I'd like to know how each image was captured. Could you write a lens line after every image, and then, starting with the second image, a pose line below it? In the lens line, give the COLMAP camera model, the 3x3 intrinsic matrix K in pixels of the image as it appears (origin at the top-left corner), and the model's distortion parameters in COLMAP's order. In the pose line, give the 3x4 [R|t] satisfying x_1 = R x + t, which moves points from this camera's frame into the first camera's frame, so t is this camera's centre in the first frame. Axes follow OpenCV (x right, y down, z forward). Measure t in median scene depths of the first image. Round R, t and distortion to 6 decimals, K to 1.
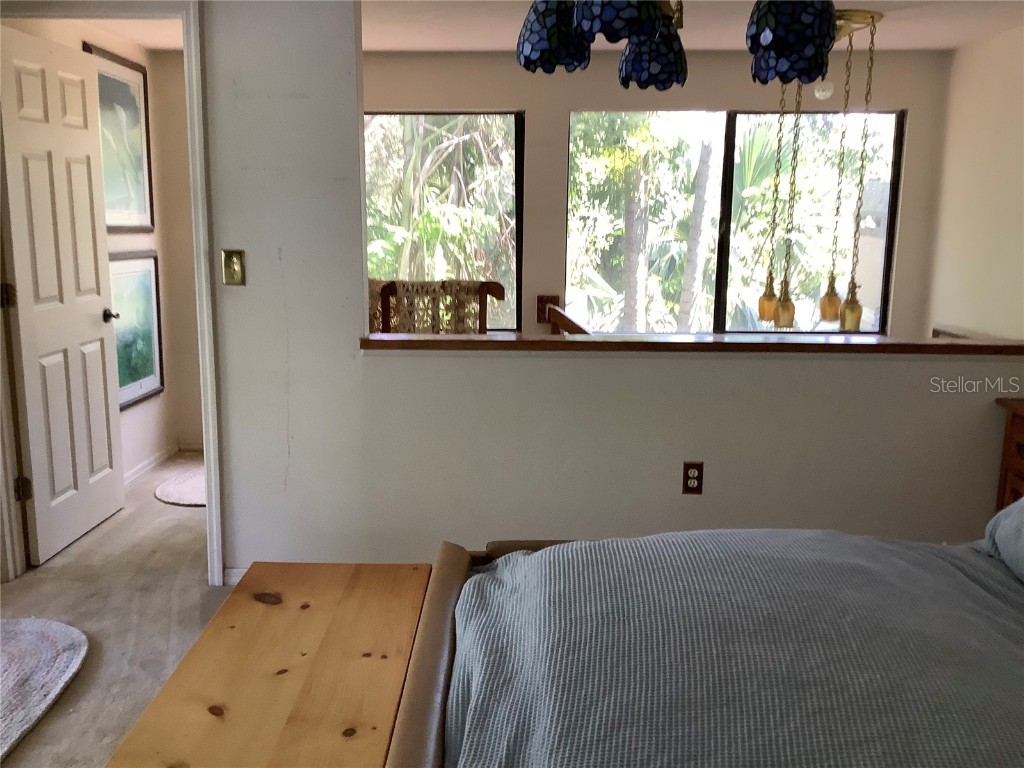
lens RADIAL K [[952.4, 0, 512.0], [0, 952.4, 384.0], [0, 0, 1]] dist [0.028650, -0.011230]
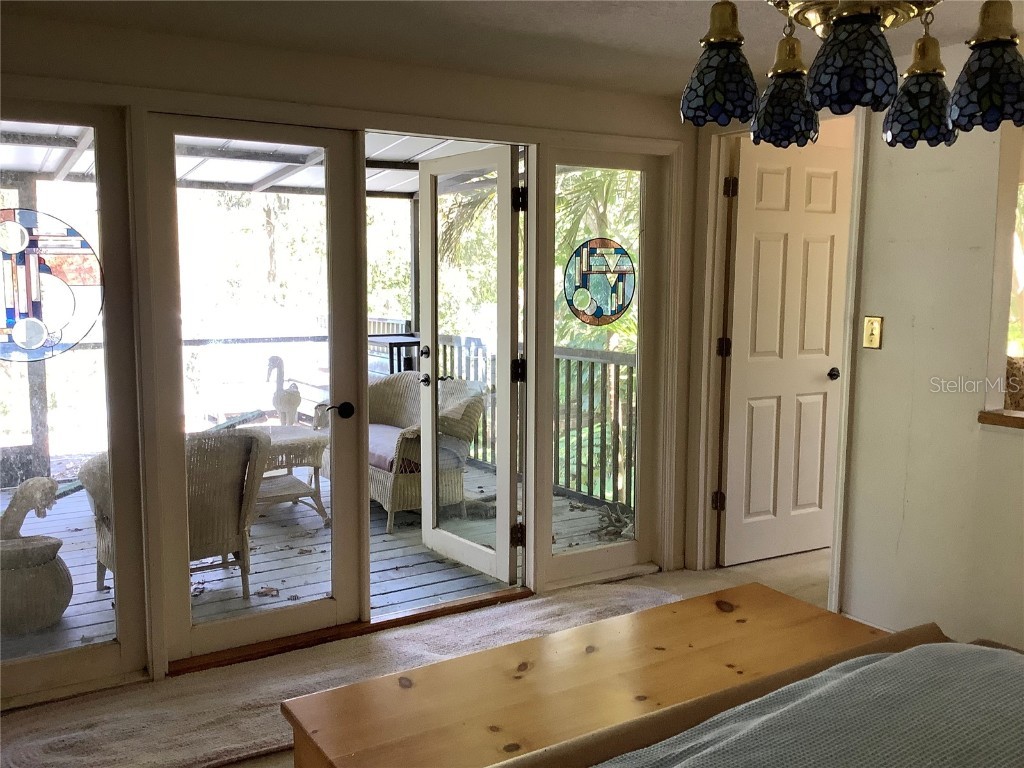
lens RADIAL K [[952.4, 0, 512.0], [0, 952.4, 384.0], [0, 0, 1]] dist [0.028650, -0.011230]
pose [[0.533459, 0.092460, -0.840757, 0.371416], [-0.161355, 0.986877, 0.006150, -0.005340], [0.830293, 0.132379, 0.541378, 0.079601]]
